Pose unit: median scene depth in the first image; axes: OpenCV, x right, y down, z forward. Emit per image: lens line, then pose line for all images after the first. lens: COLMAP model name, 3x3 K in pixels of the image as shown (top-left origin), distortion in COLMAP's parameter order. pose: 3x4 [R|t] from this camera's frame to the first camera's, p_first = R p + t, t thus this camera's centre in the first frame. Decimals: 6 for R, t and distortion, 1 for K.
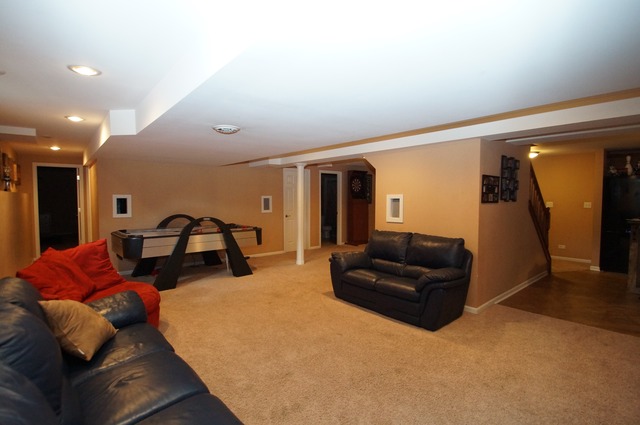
lens RADIAL K [[313.7, 0, 317.4], [0, 313.7, 210.7], [0, 0, 1]] dist [-0.002515, -0.000202]
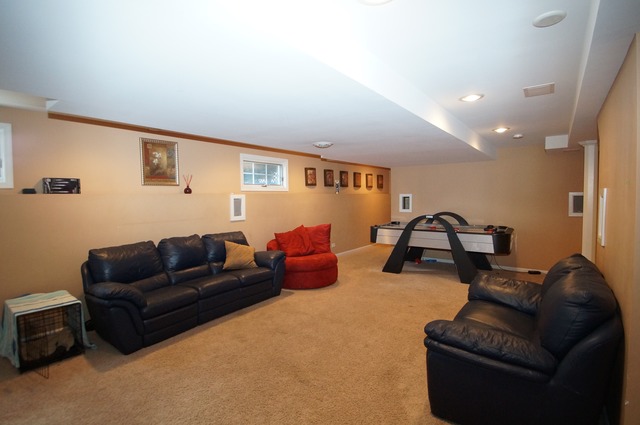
lens RADIAL K [[313.7, 0, 318.3], [0, 313.7, 213.1], [0, 0, 1]] dist [-0.002515, -0.000202]
pose [[0.220139, 0.046983, -0.974336, 0.495723], [-0.030722, 0.998678, 0.041216, -0.015450], [0.974985, 0.020860, 0.221291, 0.350681]]
